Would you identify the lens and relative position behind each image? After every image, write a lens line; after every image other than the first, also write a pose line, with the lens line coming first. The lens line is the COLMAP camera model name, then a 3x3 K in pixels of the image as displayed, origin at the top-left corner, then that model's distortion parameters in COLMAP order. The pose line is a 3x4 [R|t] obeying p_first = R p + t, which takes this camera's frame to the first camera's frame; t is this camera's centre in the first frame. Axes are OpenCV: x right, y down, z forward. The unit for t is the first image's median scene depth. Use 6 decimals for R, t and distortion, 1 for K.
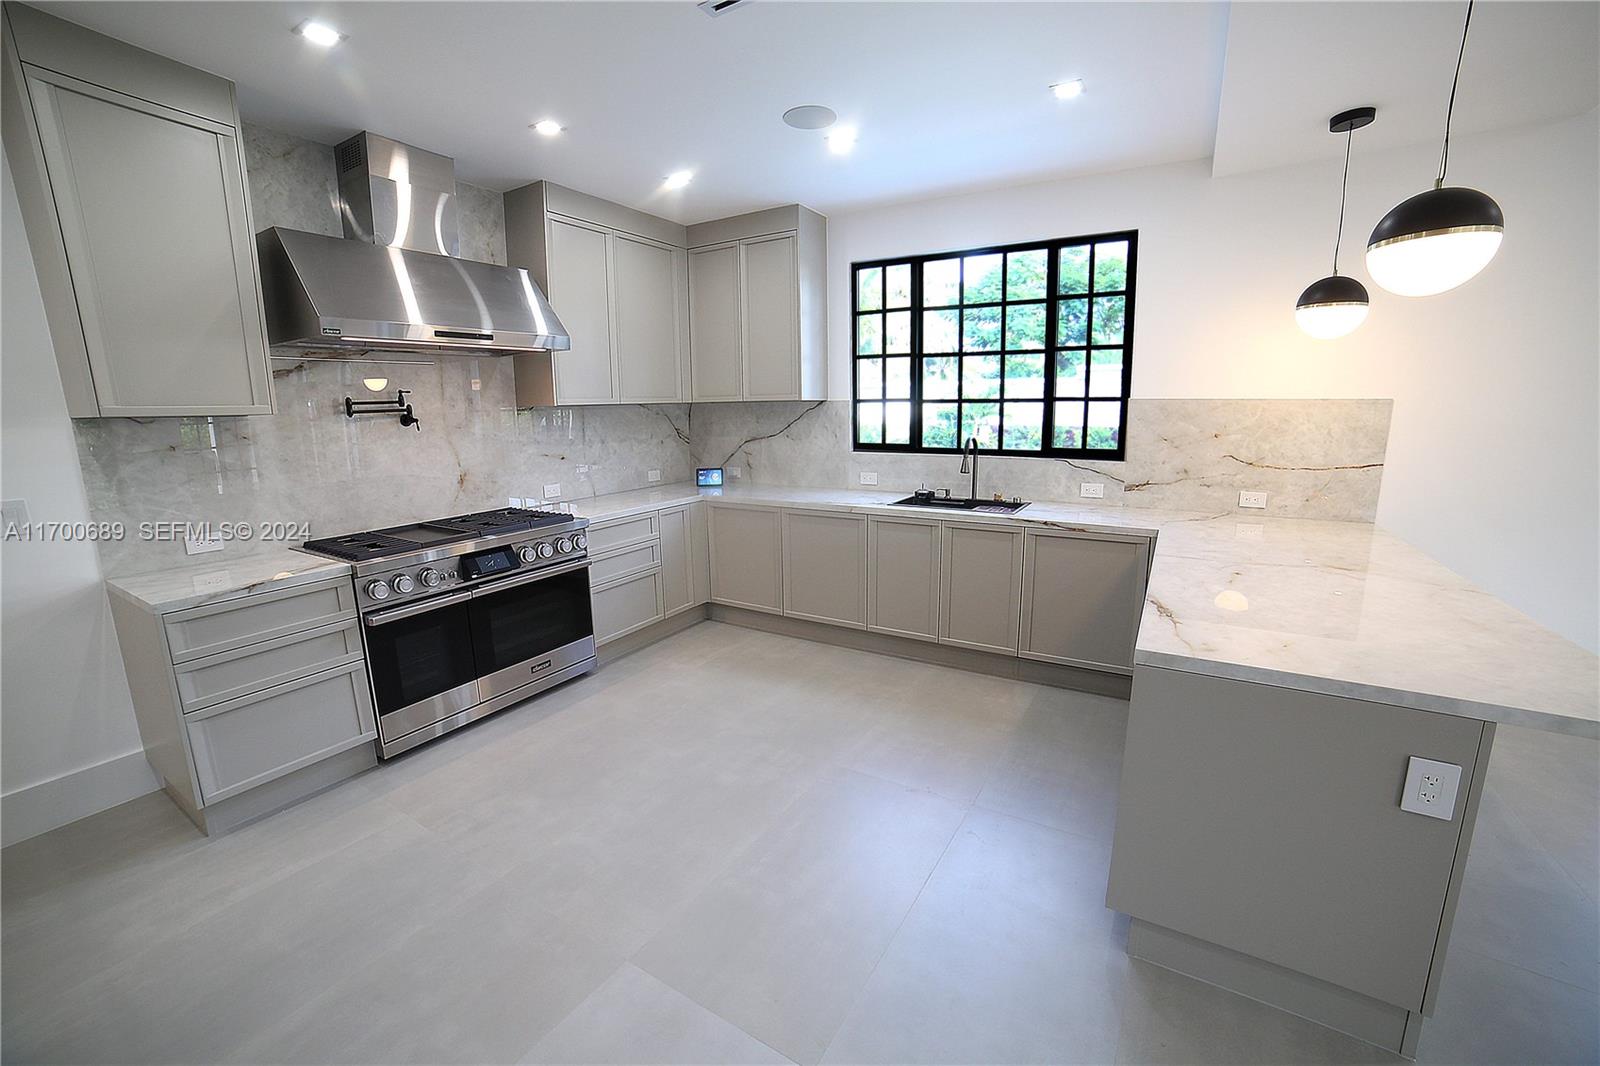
lens RADIAL K [[663.5, 0, 800.0], [0, 663.5, 533.0], [0, 0, 1]] dist [-0.000001, 0.000533]
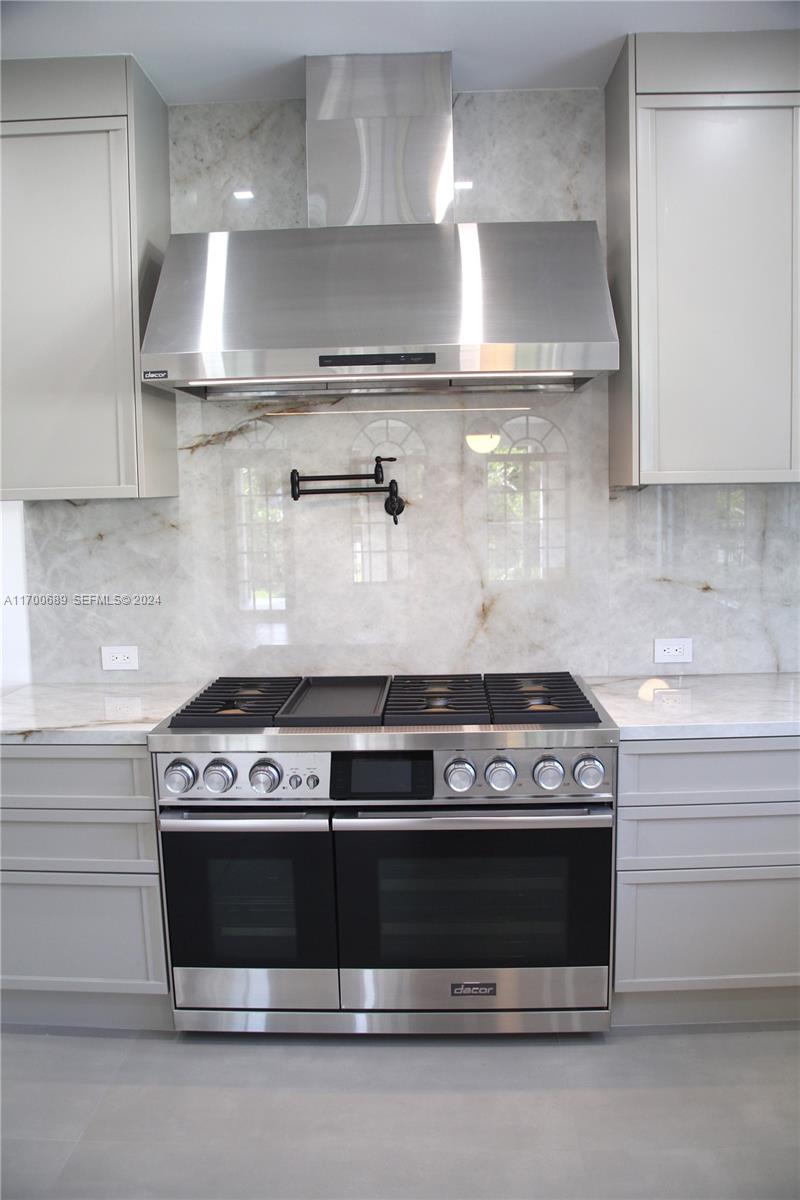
lens RADIAL K [[990.6, 0, 401.9], [0, 990.6, 628.8], [0, 0, 1]] dist [-0.111664, 0.010425]
pose [[0.488344, 0.140580, -0.861253, 0.210201], [-0.161856, 0.984406, 0.068906, -0.126609], [0.857509, 0.105749, 0.503483, 0.581089]]
